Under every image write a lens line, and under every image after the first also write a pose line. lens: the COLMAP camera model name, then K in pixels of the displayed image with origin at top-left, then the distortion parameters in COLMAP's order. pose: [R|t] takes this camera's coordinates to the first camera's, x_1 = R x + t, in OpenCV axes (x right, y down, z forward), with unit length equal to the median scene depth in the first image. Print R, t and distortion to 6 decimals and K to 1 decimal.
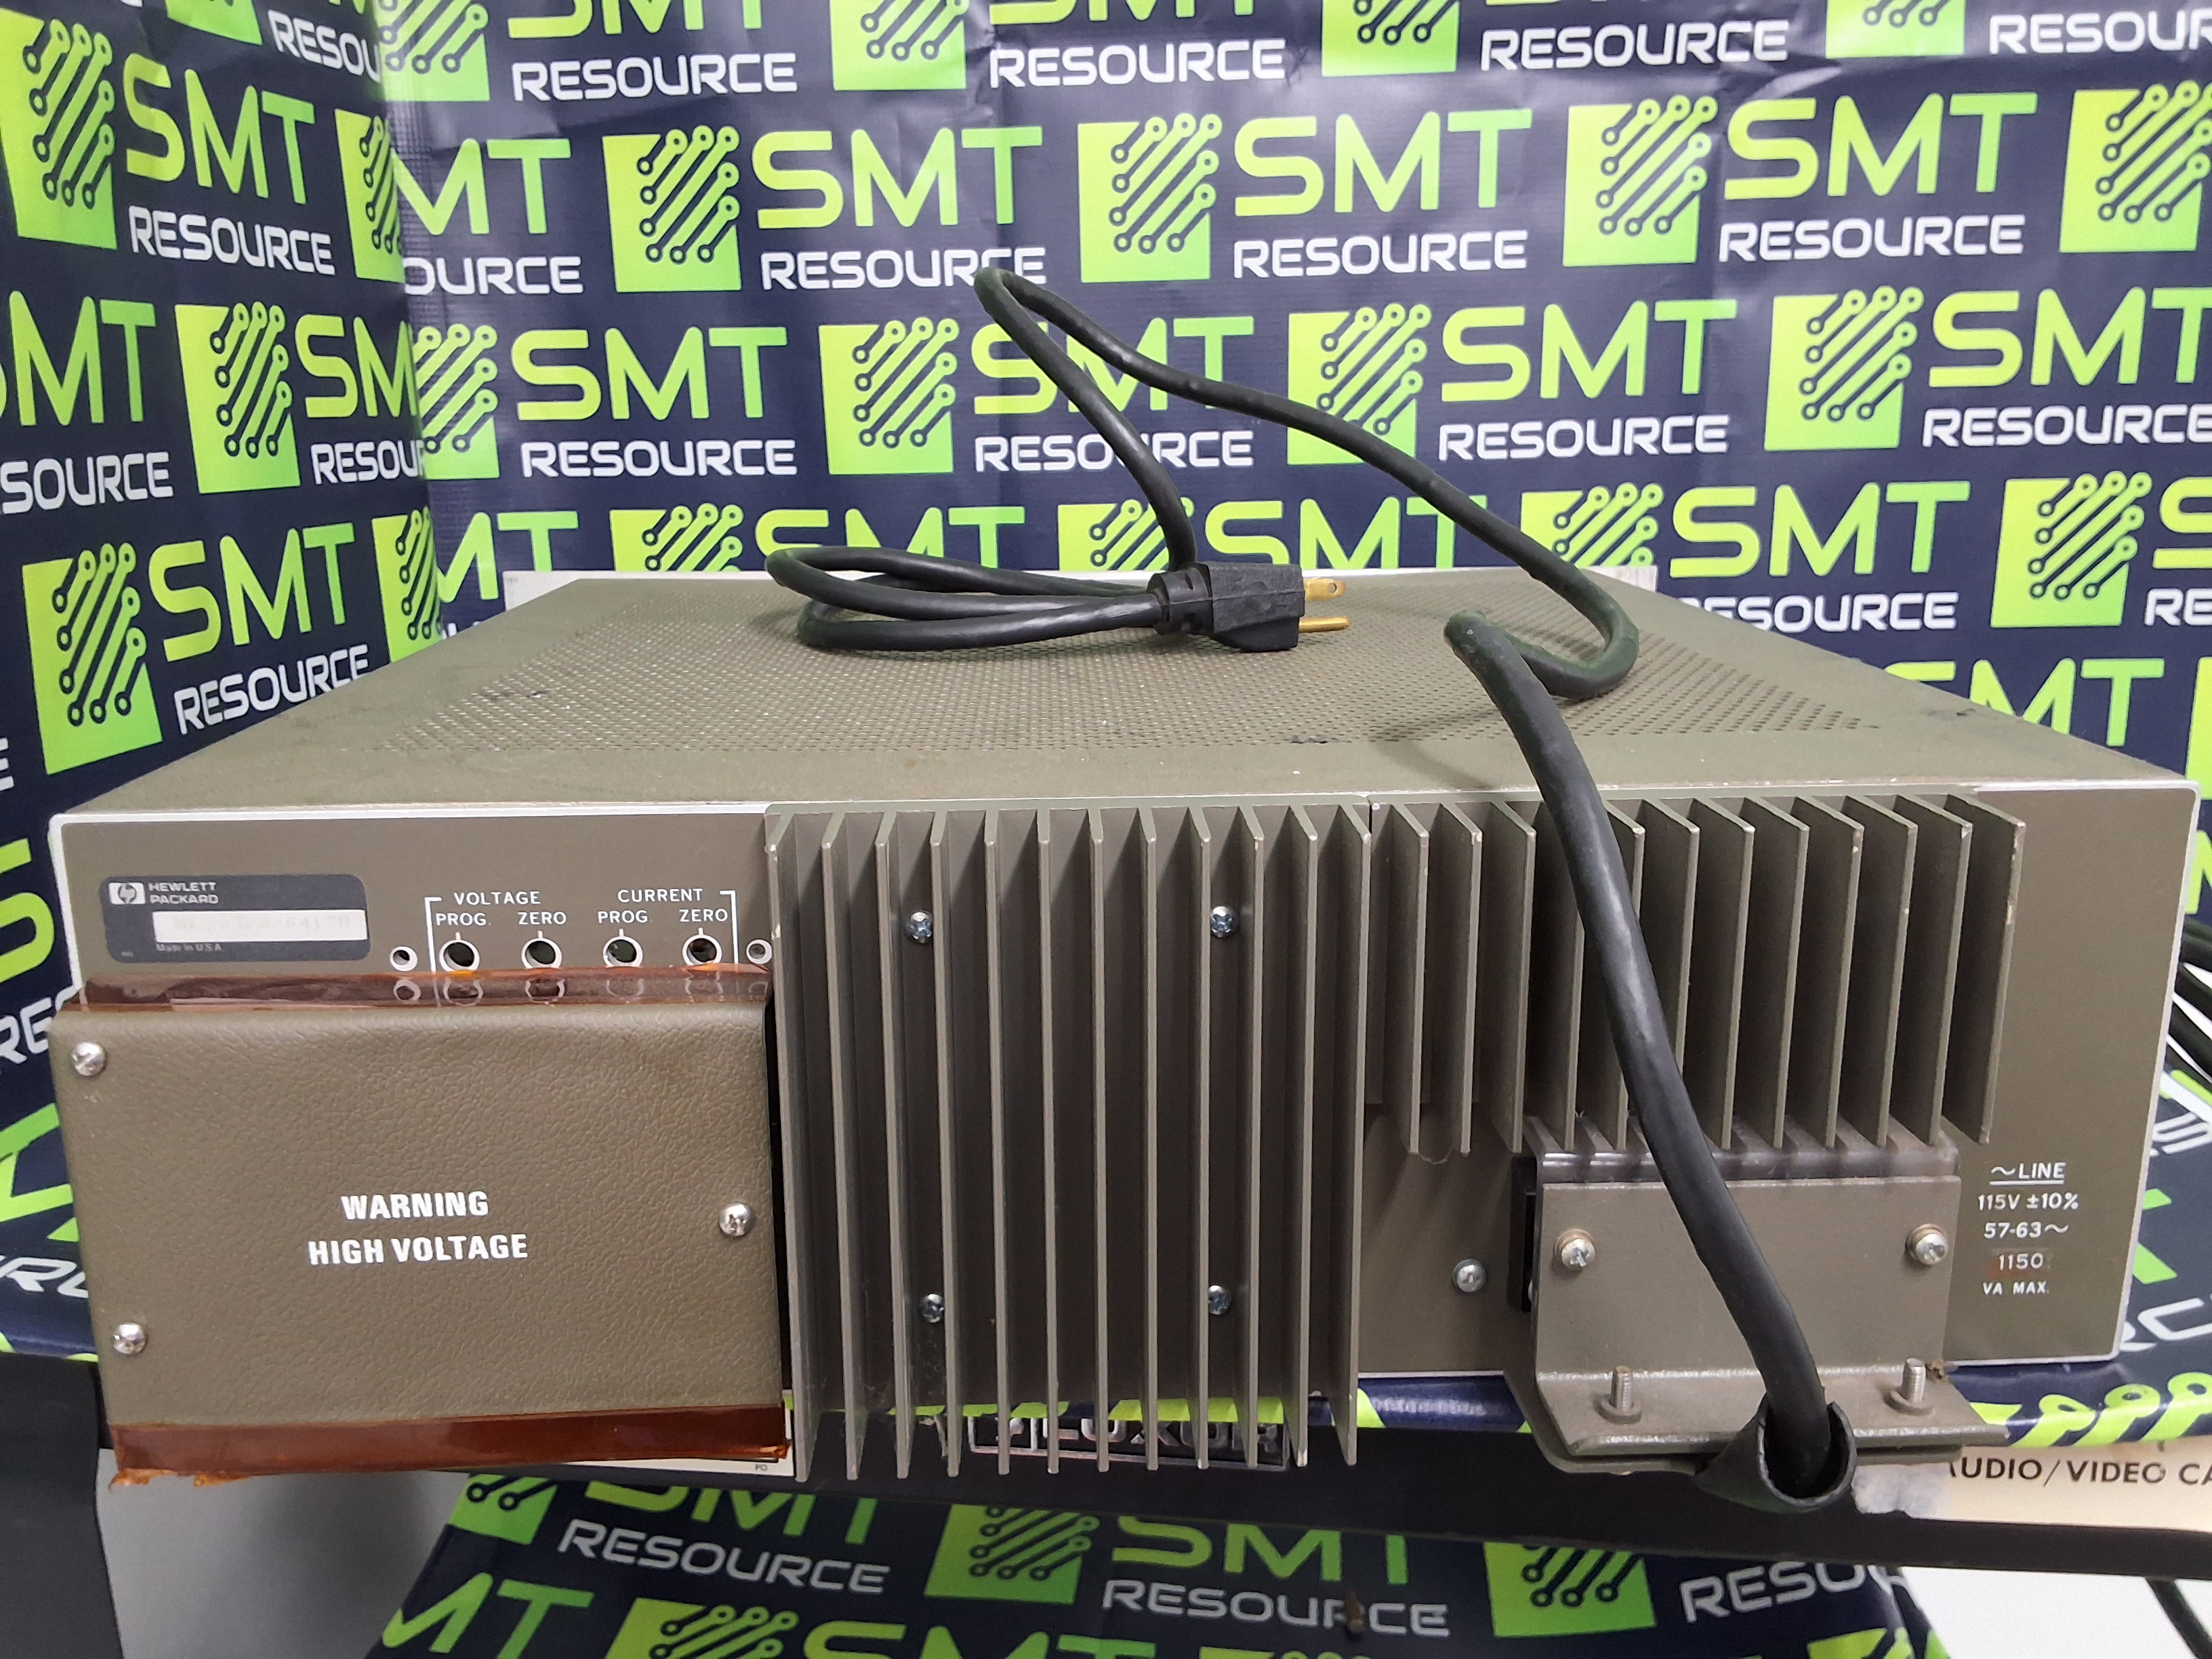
lens RADIAL K [[1829.0, 0, 1094.8], [0, 1829.0, 830.7], [0, 0, 1]] dist [0.128552, -0.210561]
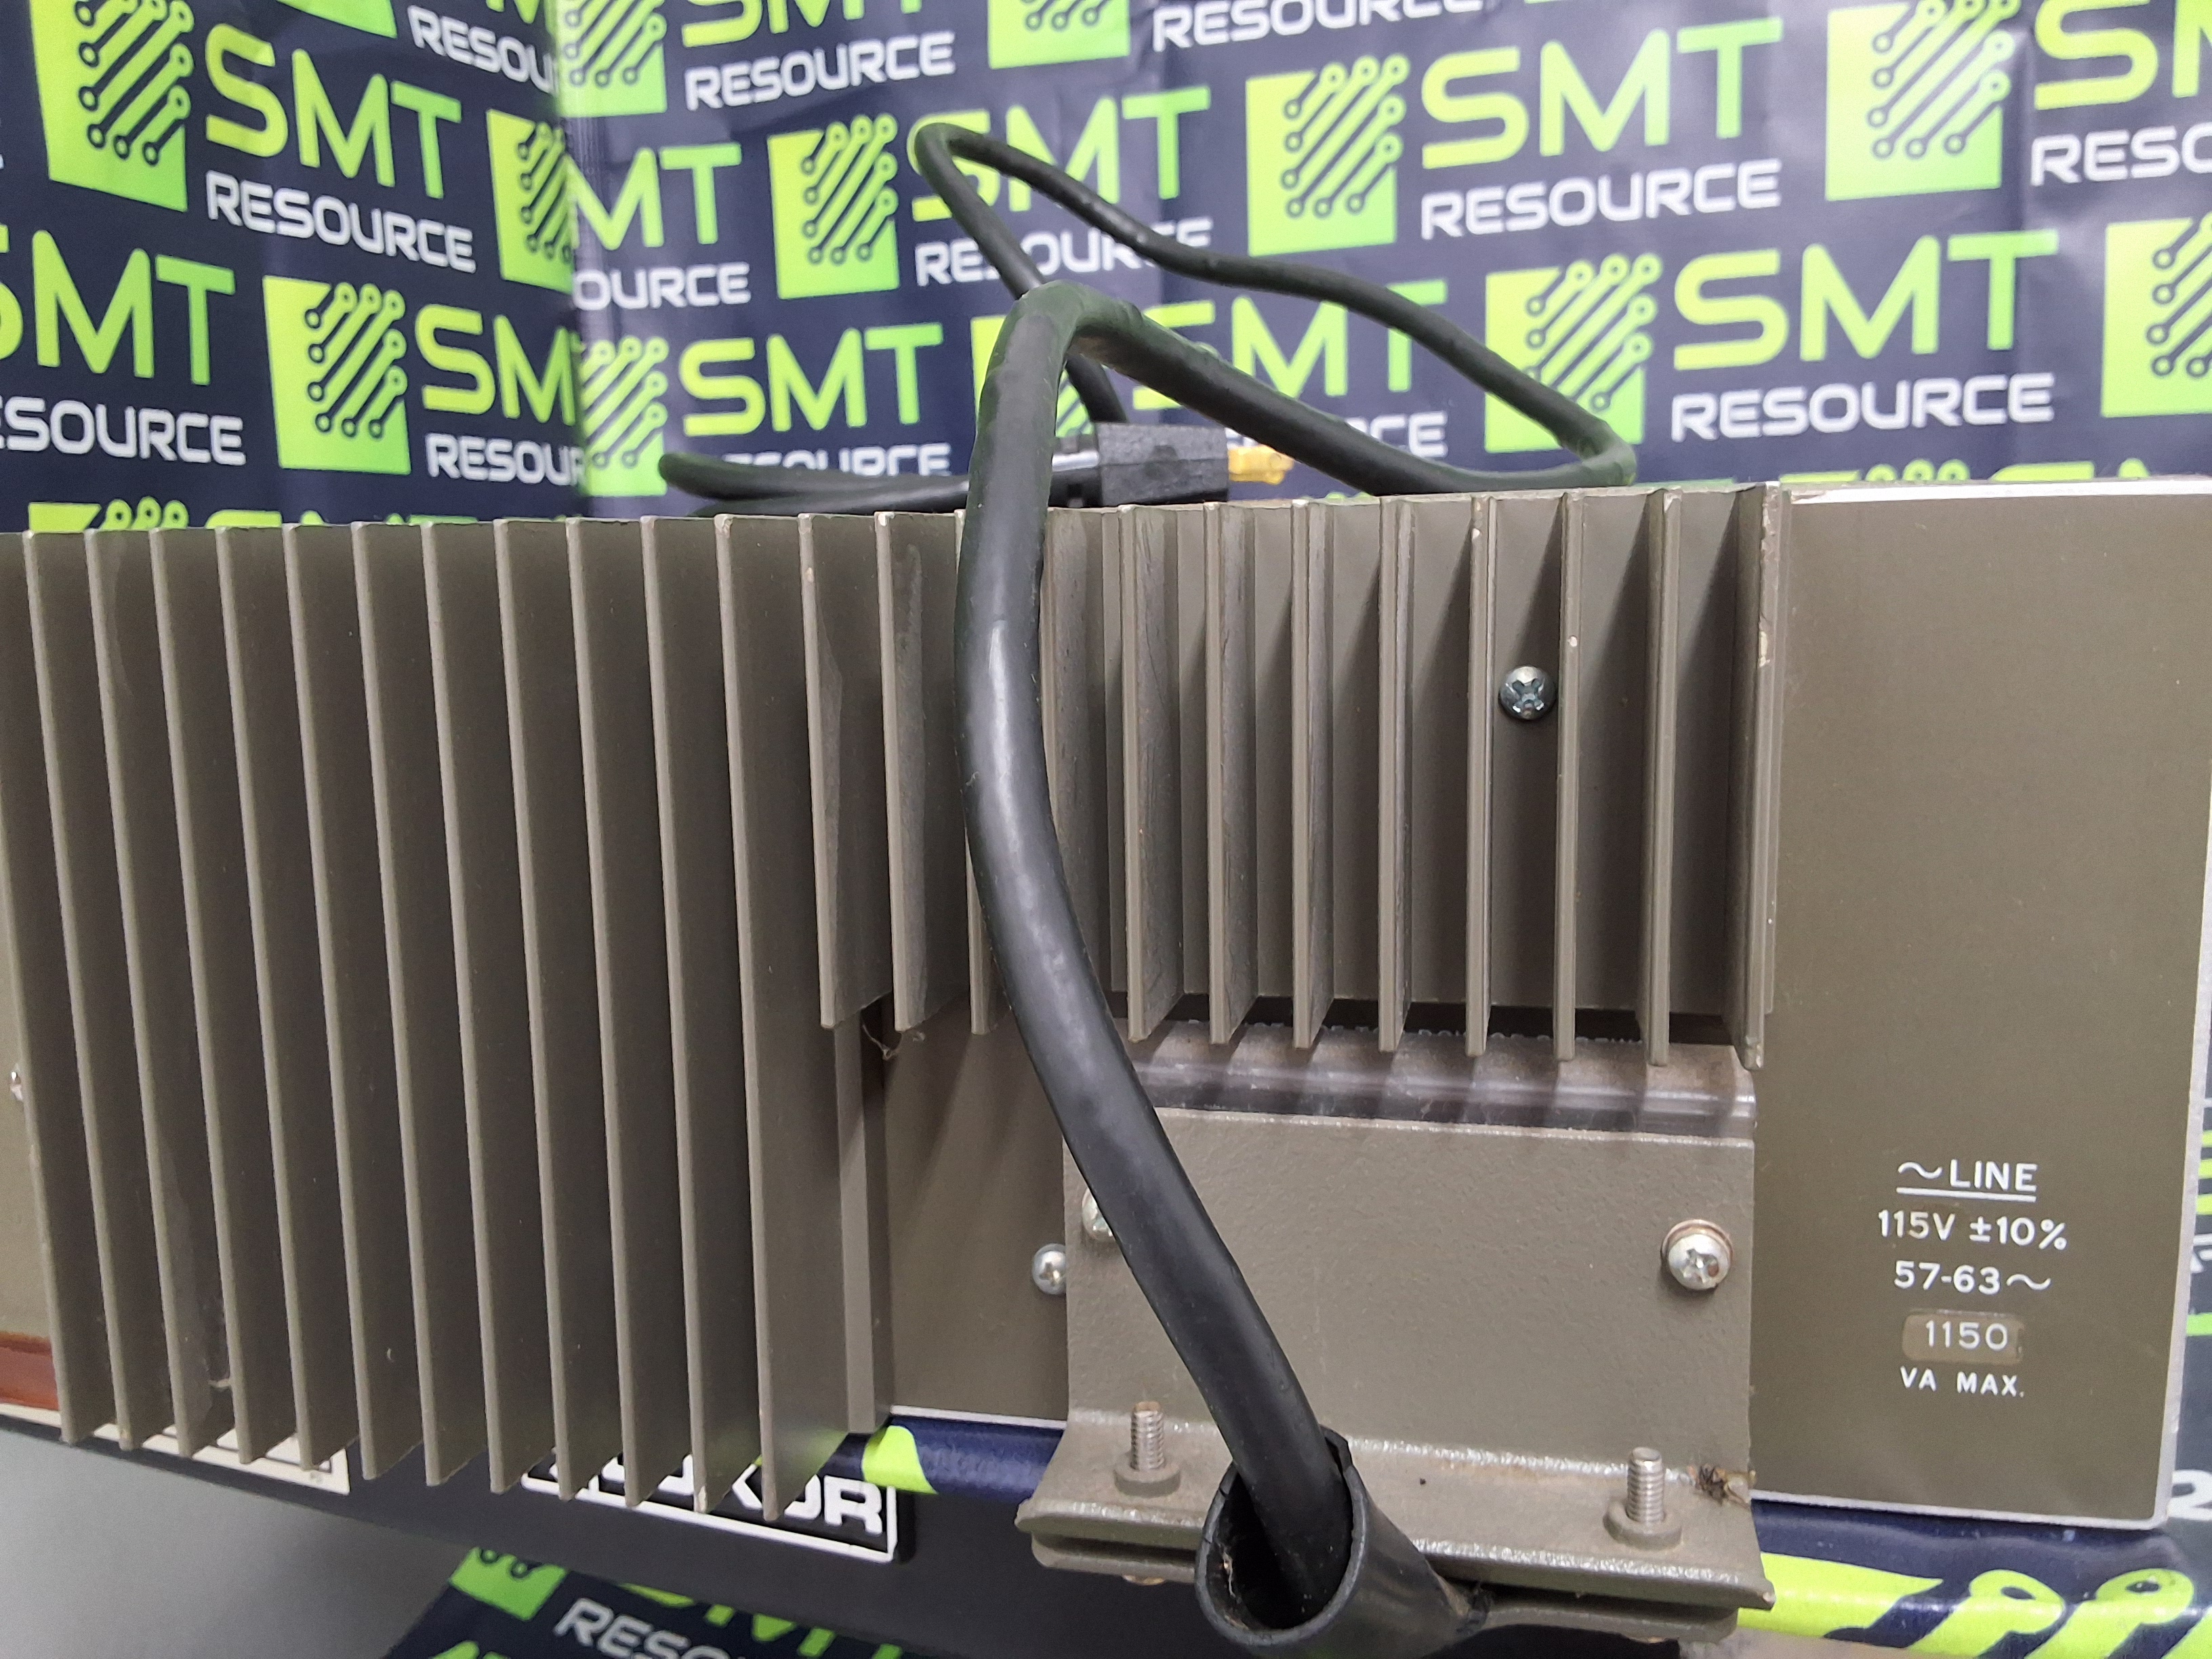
lens RADIAL K [[1829.0, 0, 1096.9], [0, 1829.0, 825.8], [0, 0, 1]] dist [0.128552, -0.210561]
pose [[0.963184, 0.026597, -0.267523, 0.213423], [-0.052166, 0.994671, -0.088928, 0.076390], [0.263732, 0.099609, 0.959439, 0.192836]]
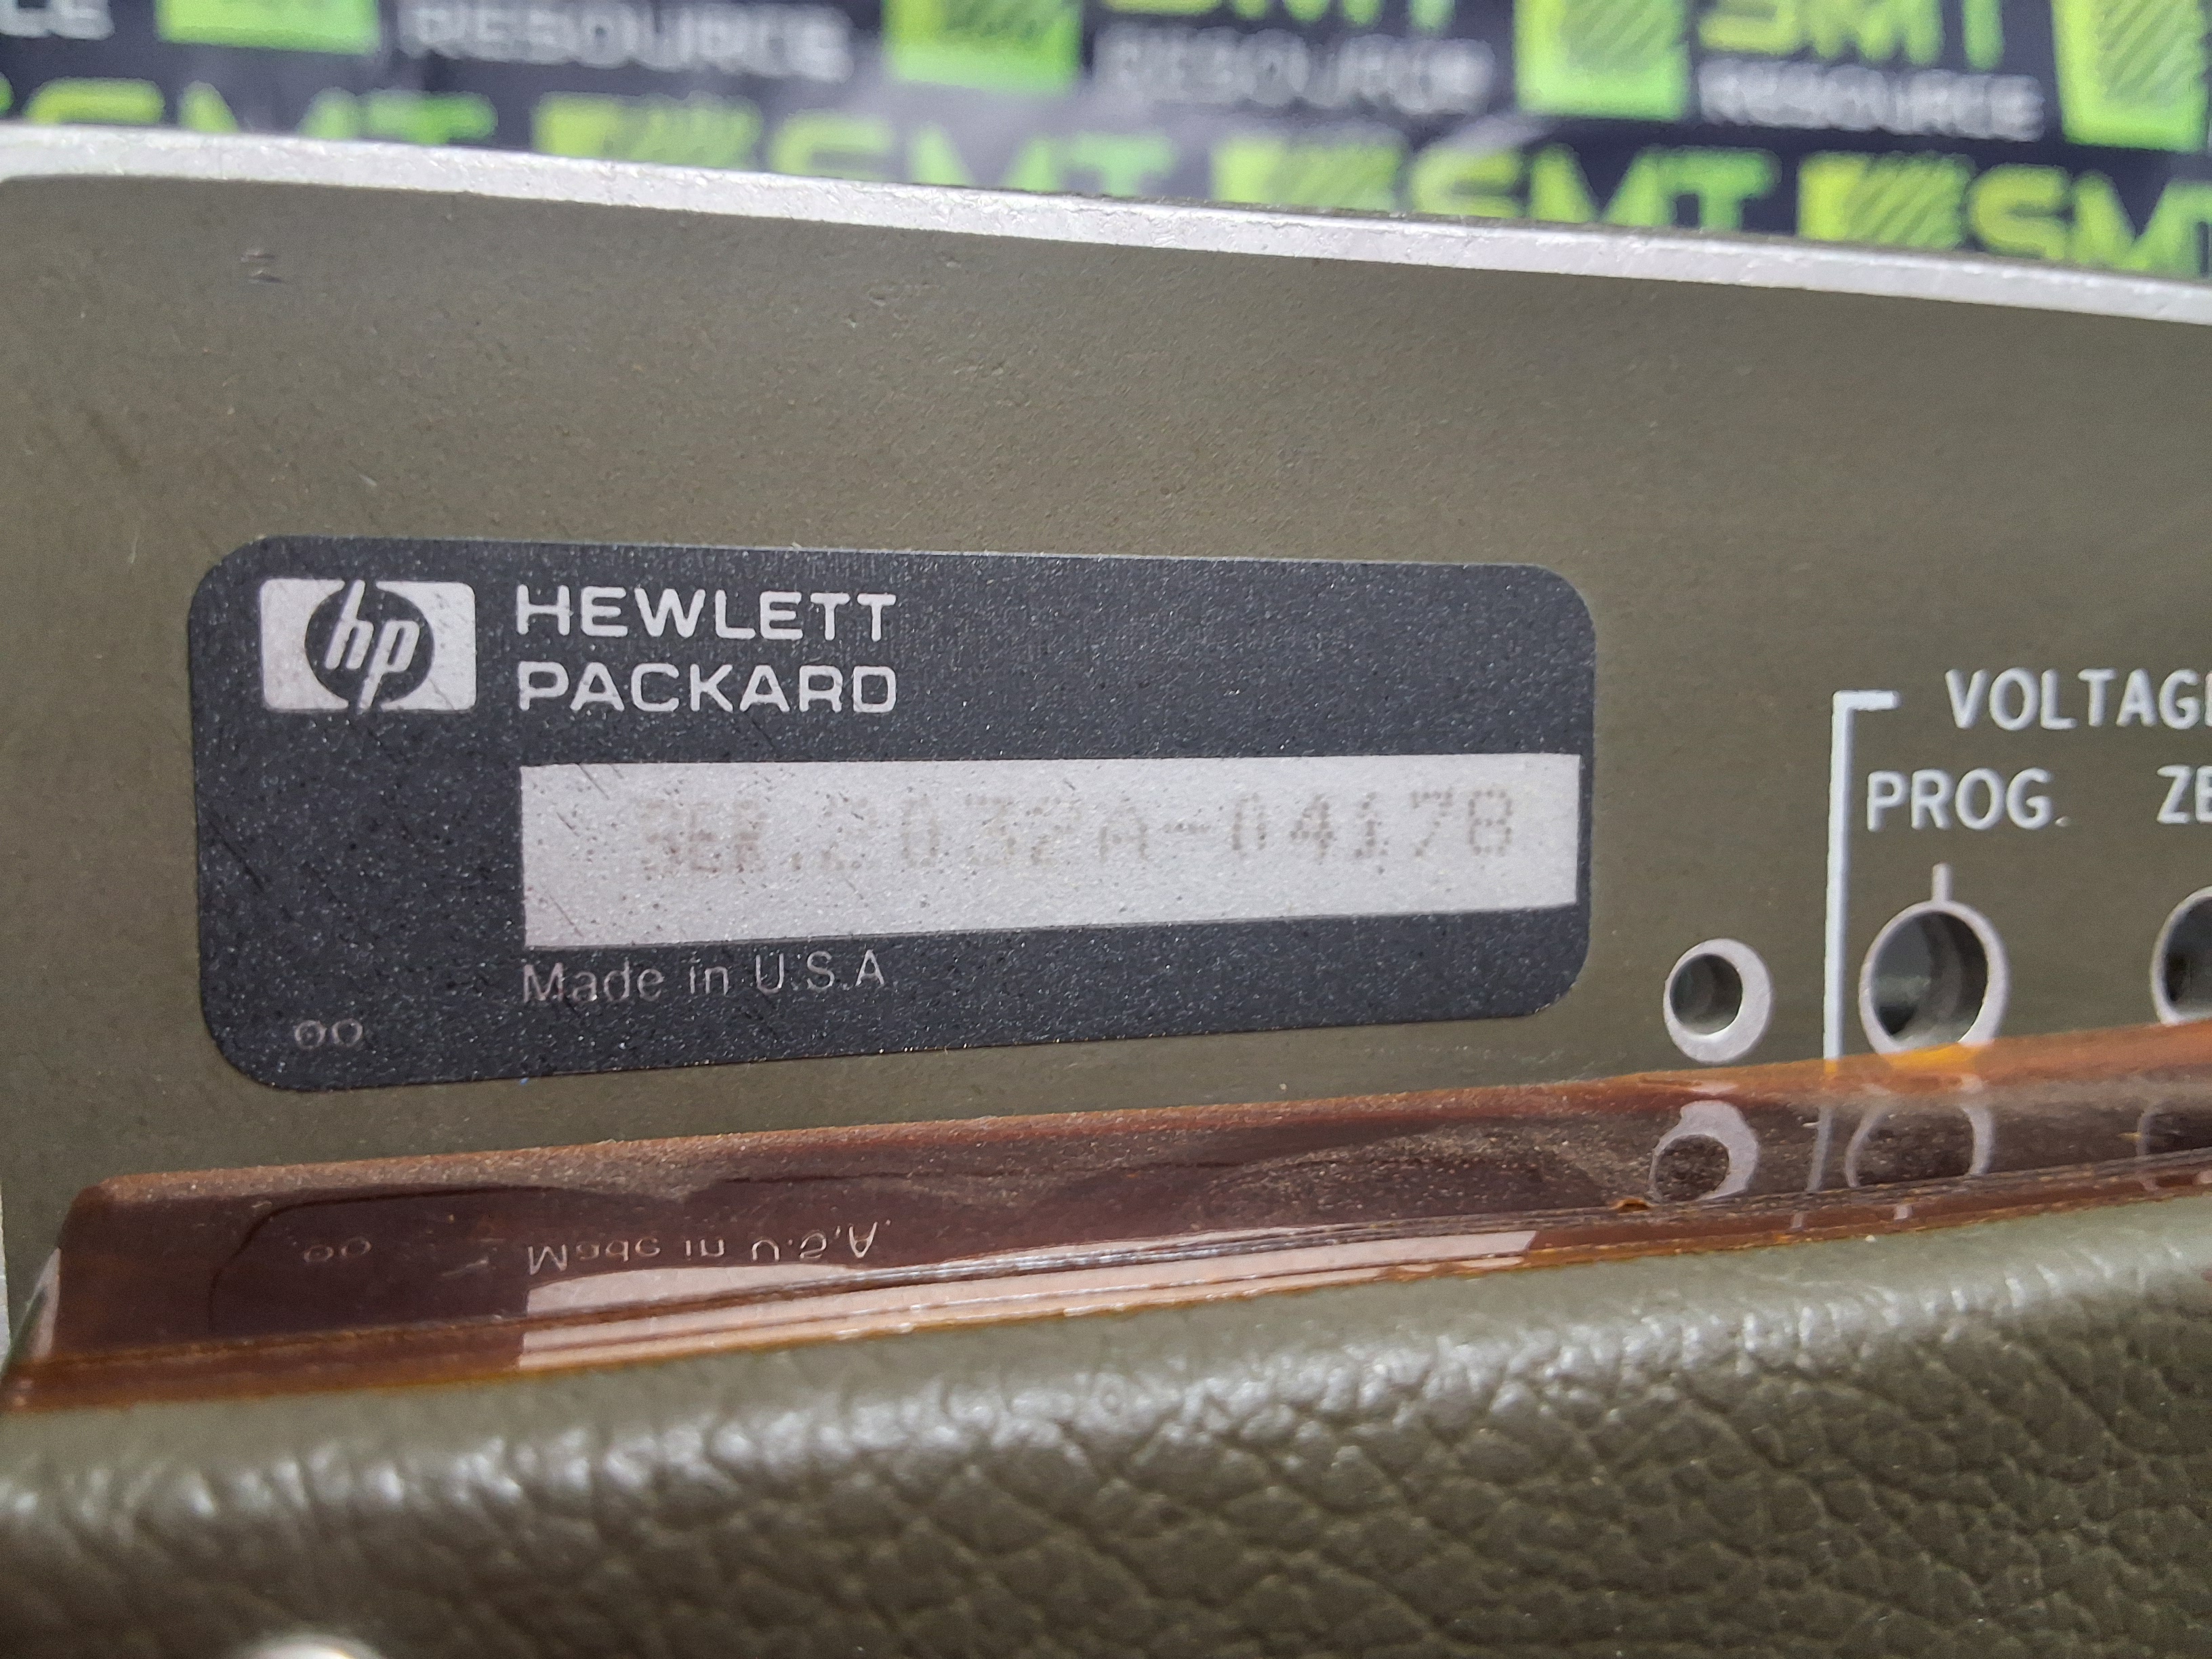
lens RADIAL K [[1829.0, 0, 1117.0], [0, 1829.0, 851.2], [0, 0, 1]] dist [0.128552, -0.210561]
pose [[0.961256, -0.023948, 0.274614, -0.254013], [0.071829, 0.983564, -0.165657, 0.042299], [-0.266133, 0.178964, 0.947177, 0.420611]]
